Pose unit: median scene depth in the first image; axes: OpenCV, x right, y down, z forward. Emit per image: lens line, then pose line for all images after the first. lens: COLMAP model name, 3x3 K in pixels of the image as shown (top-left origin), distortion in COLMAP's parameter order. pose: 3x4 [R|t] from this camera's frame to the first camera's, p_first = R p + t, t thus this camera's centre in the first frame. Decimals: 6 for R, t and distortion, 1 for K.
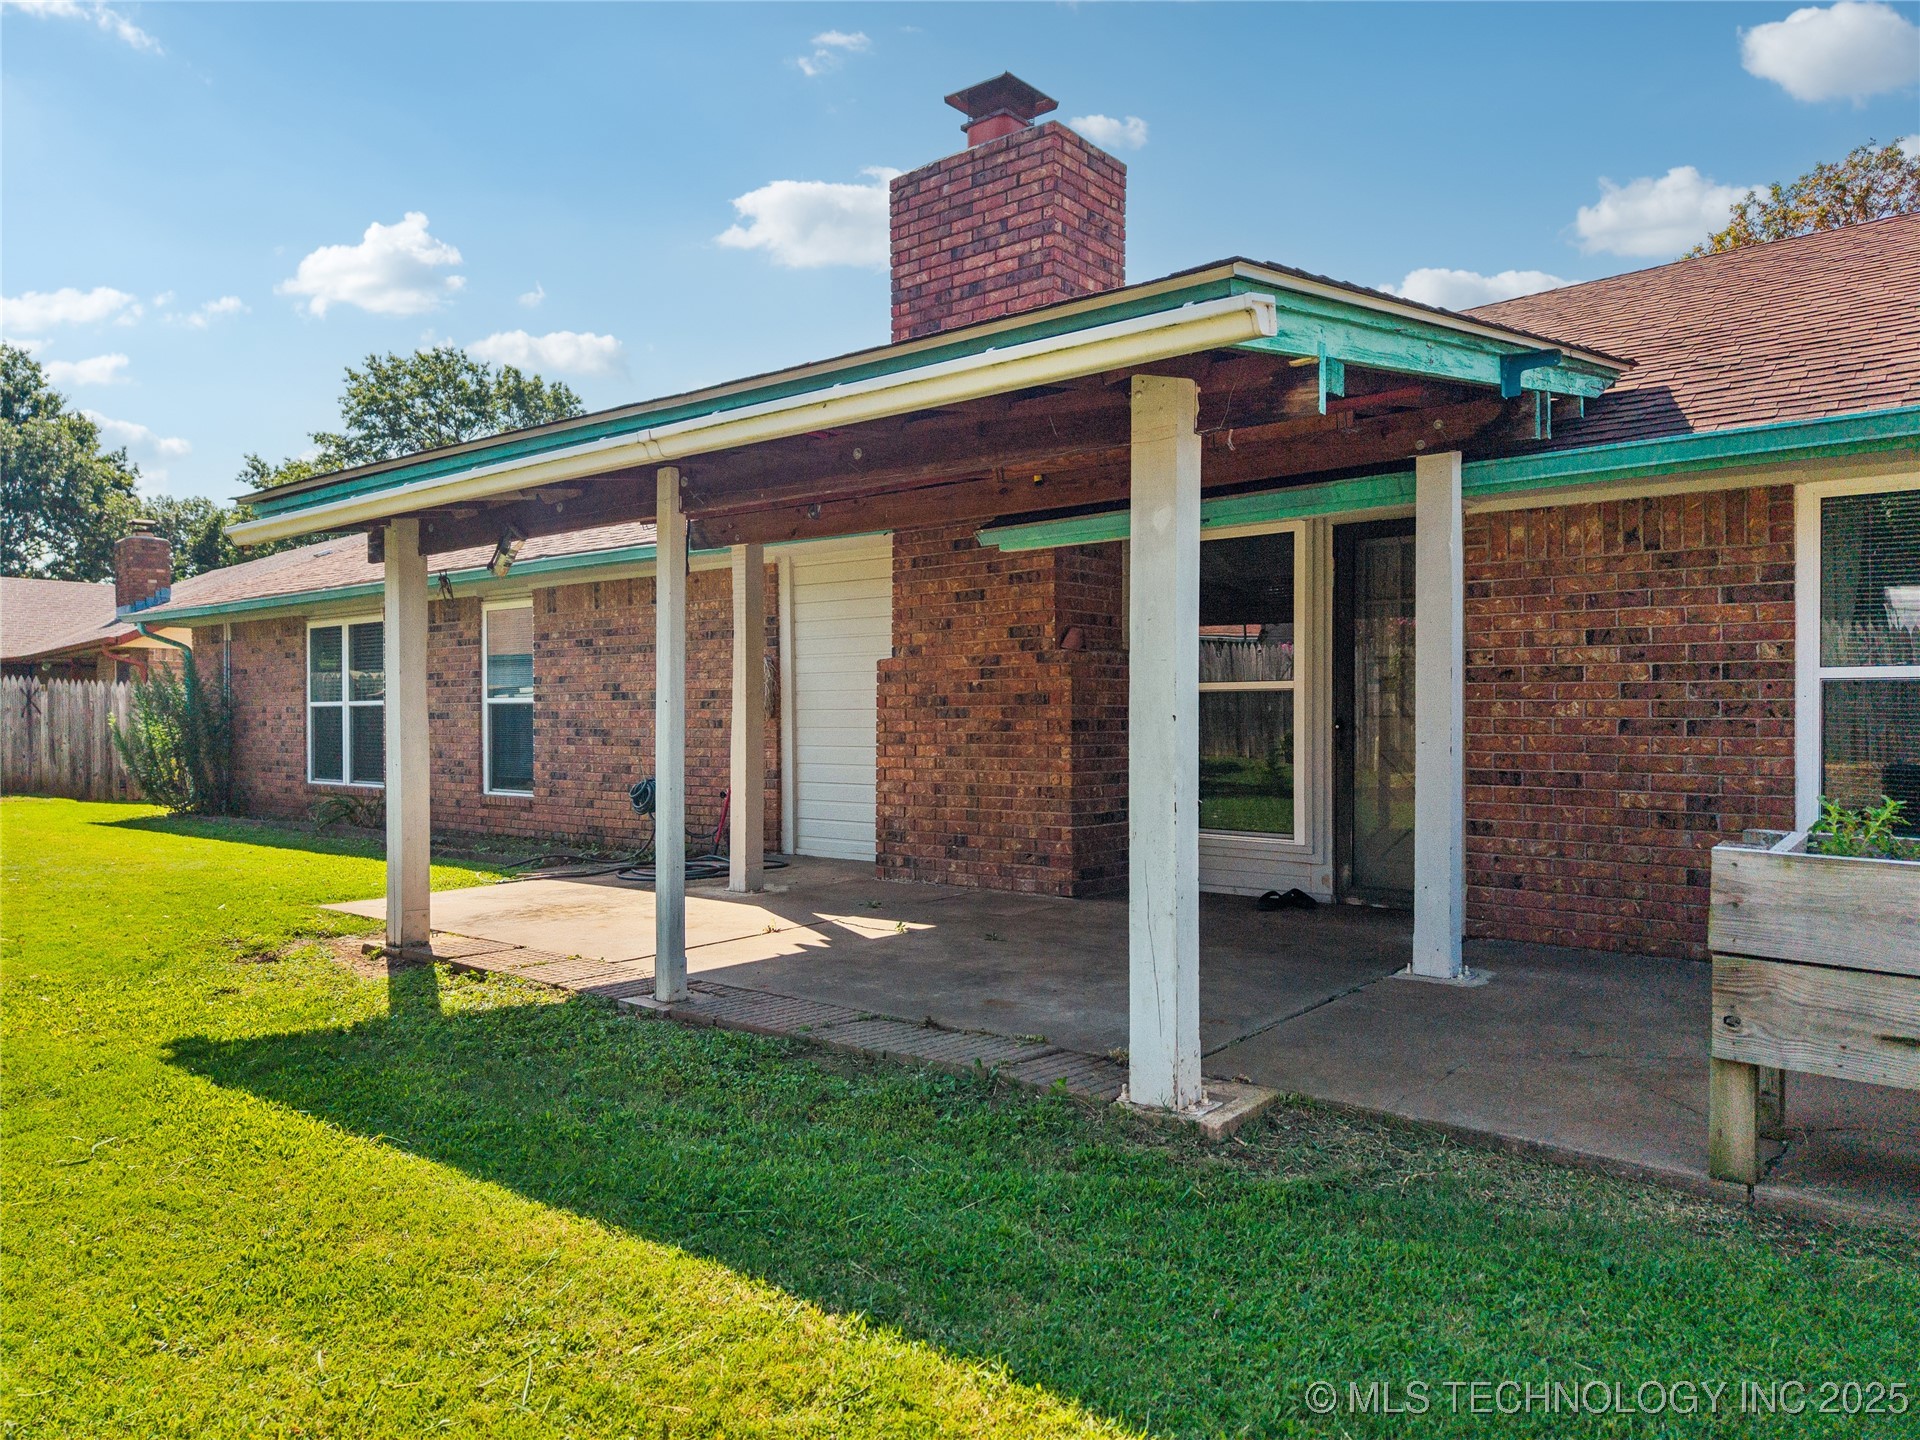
lens RADIAL K [[1246.7, 0, 970.6], [0, 1246.7, 711.3], [0, 0, 1]] dist [0.002311, 0.002280]
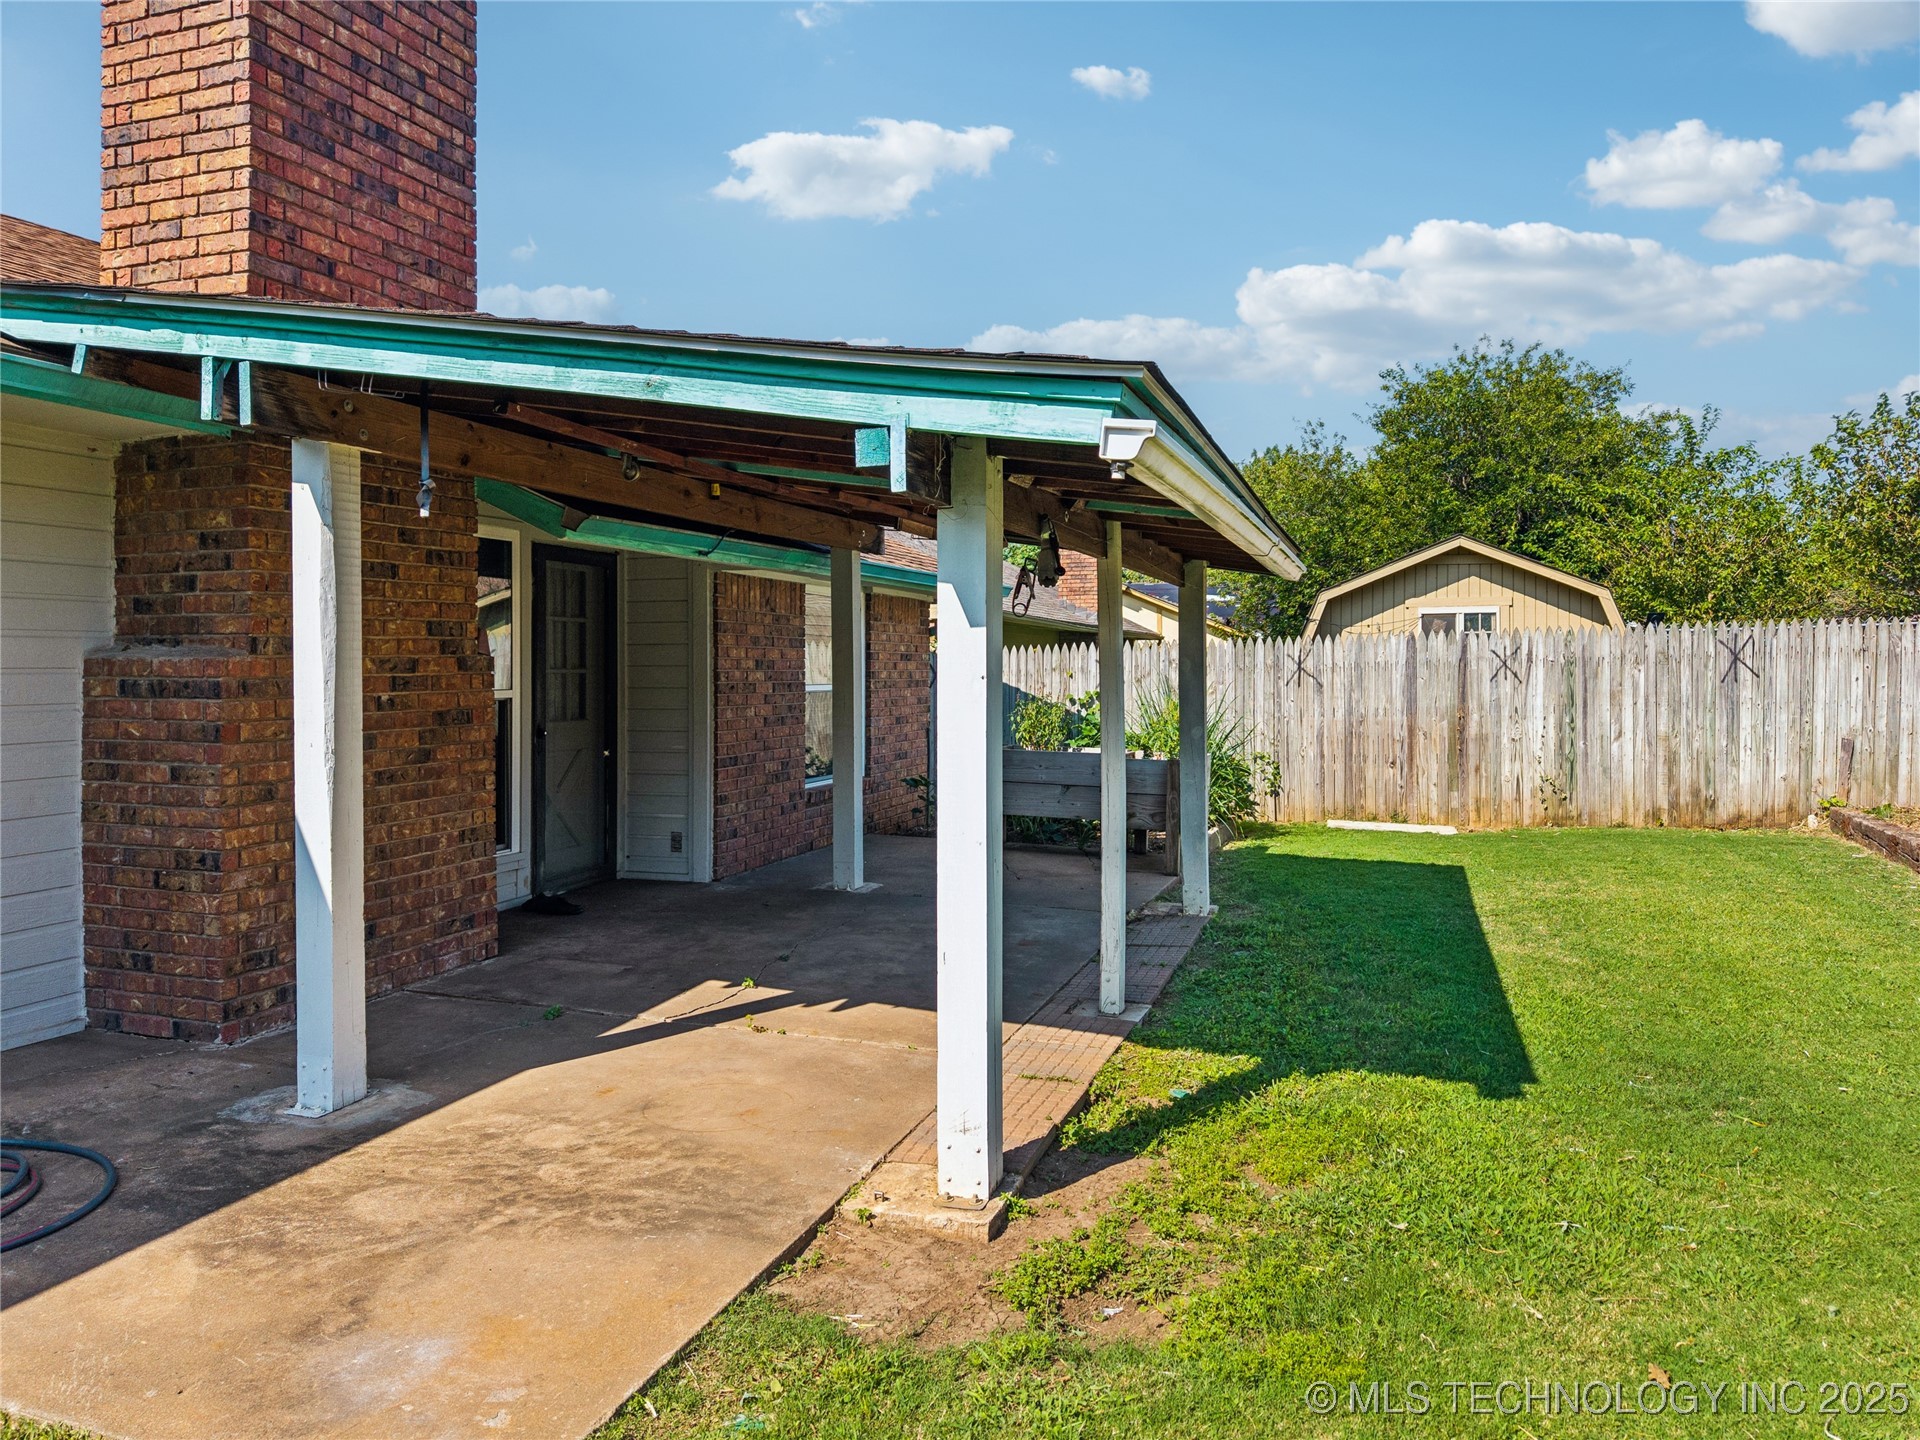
lens RADIAL K [[1275.5, 0, 960.0], [0, 1275.5, 676.6], [0, 0, 1]] dist [0.050680, -0.071250]
pose [[-0.305346, 0.016012, 0.952107, -0.788312], [0.030684, 0.999505, -0.006968, -0.019643], [-0.951747, 0.027087, -0.305686, 0.930647]]
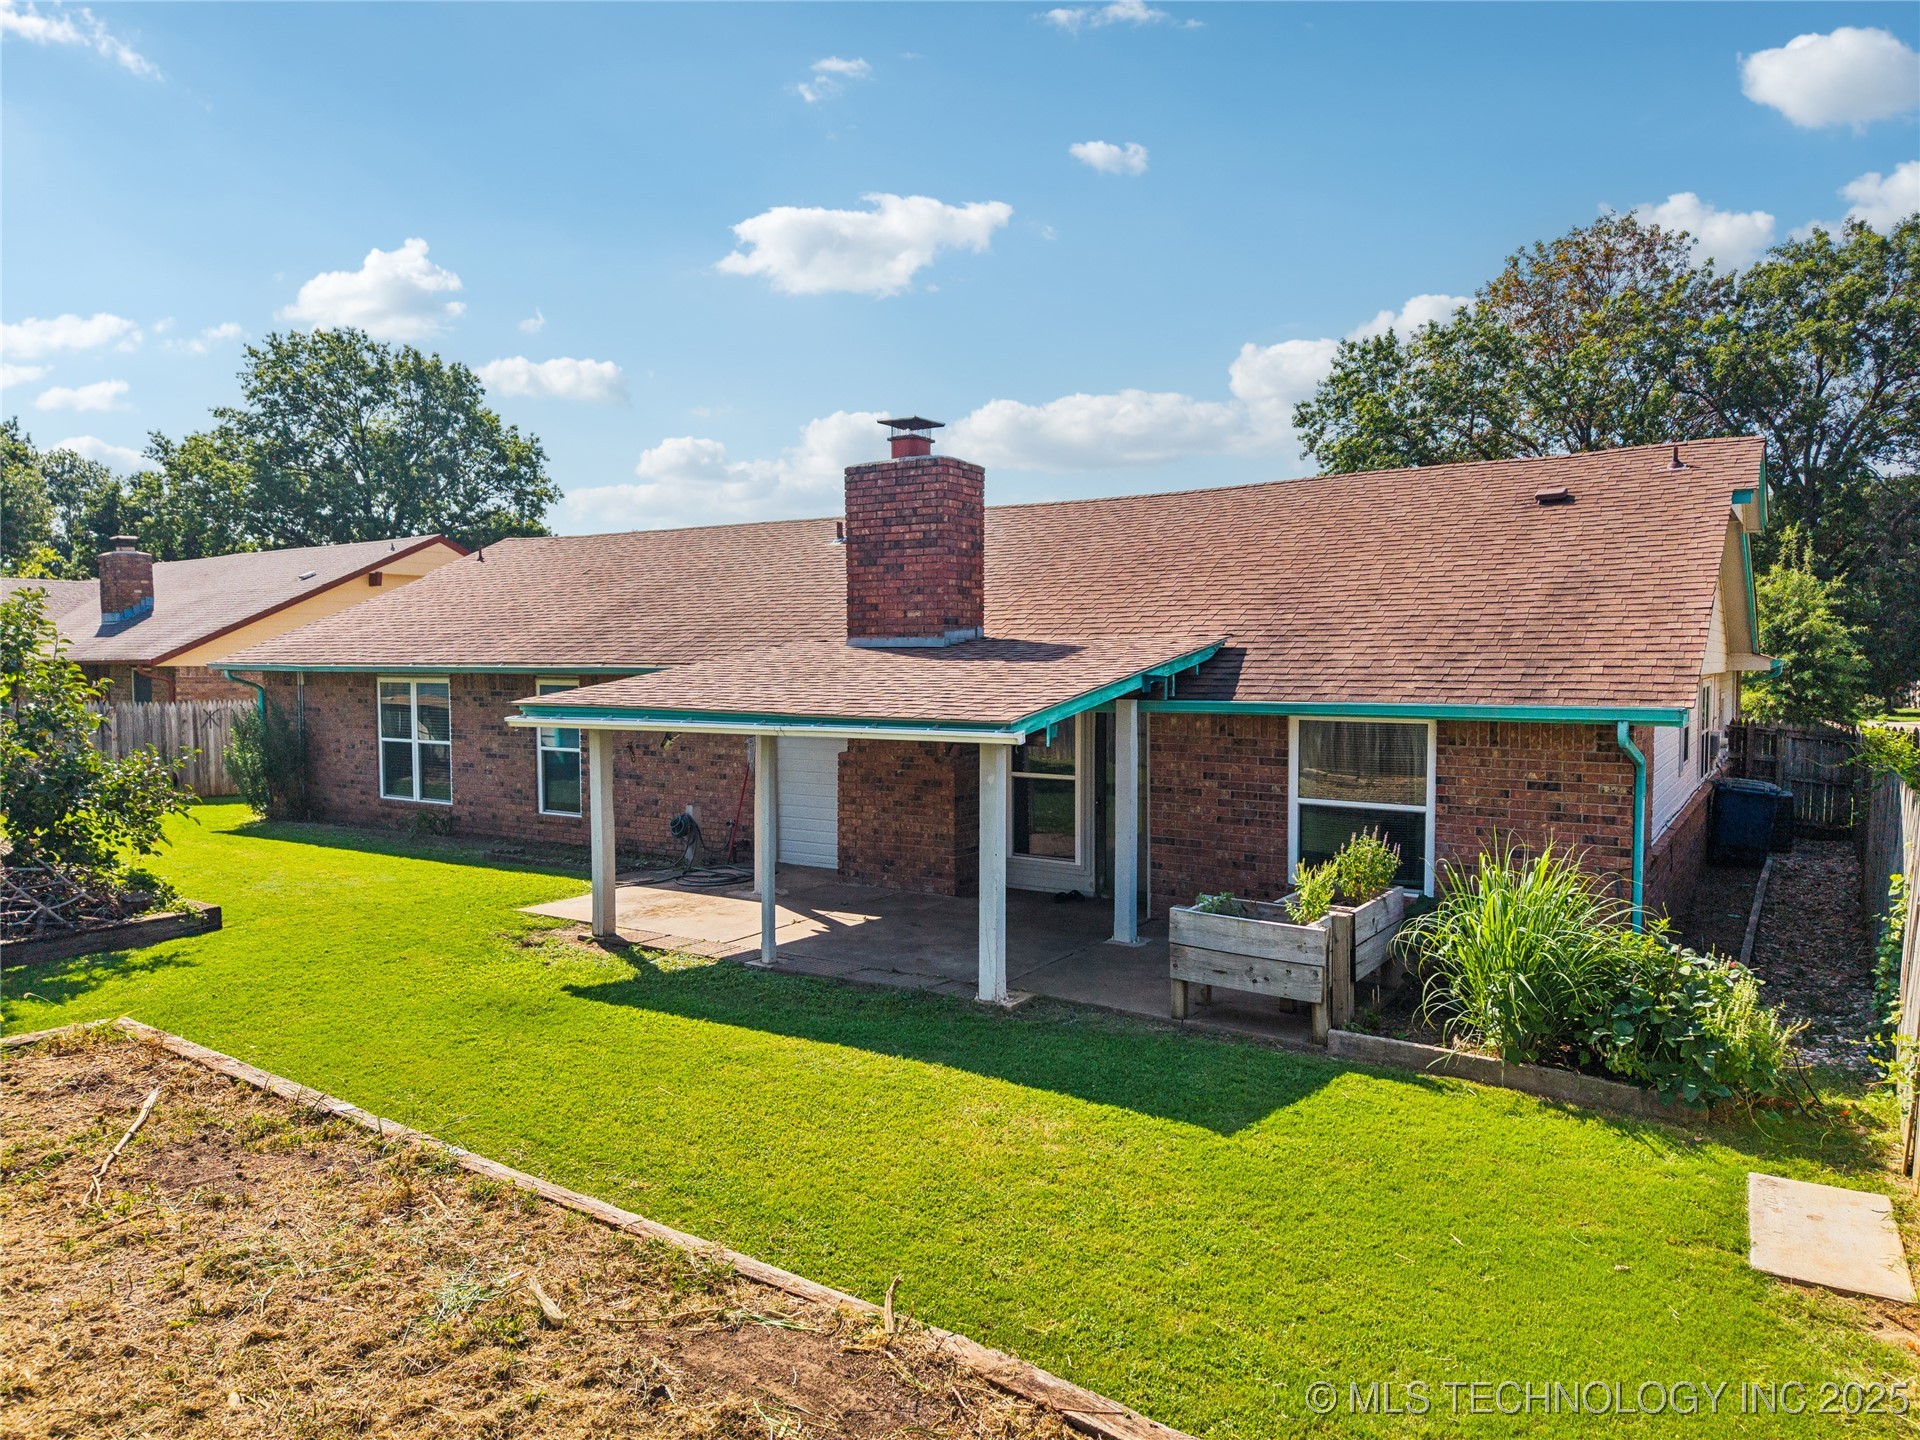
lens RADIAL K [[1275.5, 0, 960.0], [0, 1275.5, 676.6], [0, 0, 1]] dist [0.050680, -0.071250]
pose [[0.995645, -0.002674, 0.093191, -0.076435], [-0.000161, 0.999538, 0.030400, -0.211966], [-0.093229, -0.030283, 0.995184, -0.783179]]
